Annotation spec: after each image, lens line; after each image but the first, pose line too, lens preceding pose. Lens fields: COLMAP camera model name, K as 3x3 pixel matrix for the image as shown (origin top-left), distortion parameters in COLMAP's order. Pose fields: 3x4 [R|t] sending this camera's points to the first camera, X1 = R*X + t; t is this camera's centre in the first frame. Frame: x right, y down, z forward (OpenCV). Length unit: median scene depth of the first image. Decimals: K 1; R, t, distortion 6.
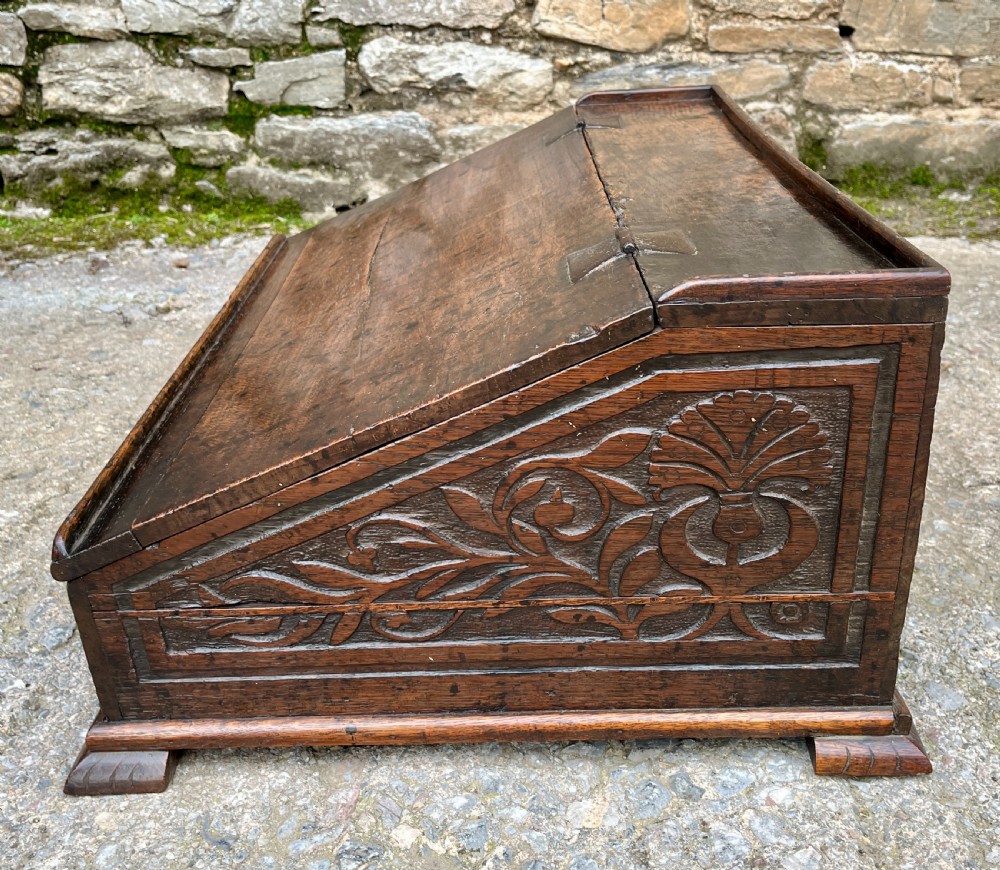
lens RADIAL K [[1077.9, 0, 513.8], [0, 1077.9, 413.7], [0, 0, 1]] dist [0.024549, 0.000000]
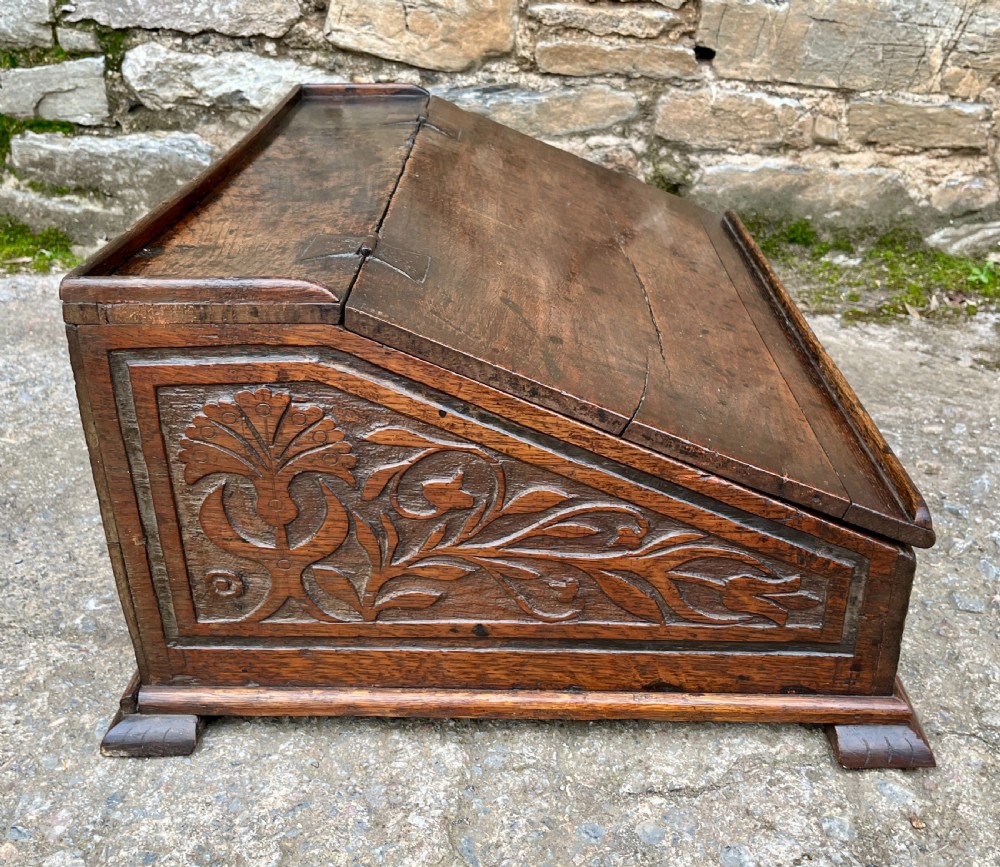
lens RADIAL K [[1064.5, 0, 504.3], [0, 1064.5, 405.8], [0, 0, 1]] dist [0.024930, 0.000000]
pose [[0.997823, 0.042942, -0.050059, 0.203961], [-0.041362, 0.998626, 0.032186, -0.108255], [0.051373, -0.030046, 0.998227, 0.186098]]
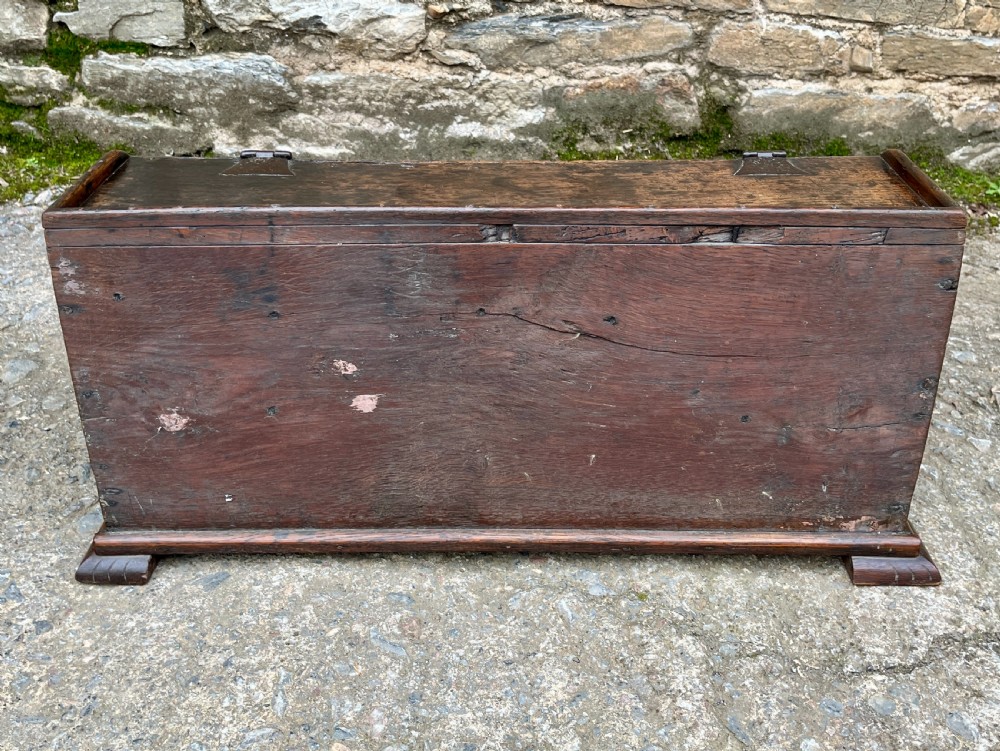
lens RADIAL K [[1076.9, 0, 511.7], [0, 1076.9, 268.2], [0, 0, 1]] dist [0.026650, 0.000000]
pose [[0.998315, 0.028979, 0.050274, 0.067700], [-0.029908, 0.999394, 0.017831, -0.132671], [-0.049726, -0.019304, 0.998576, 0.121985]]
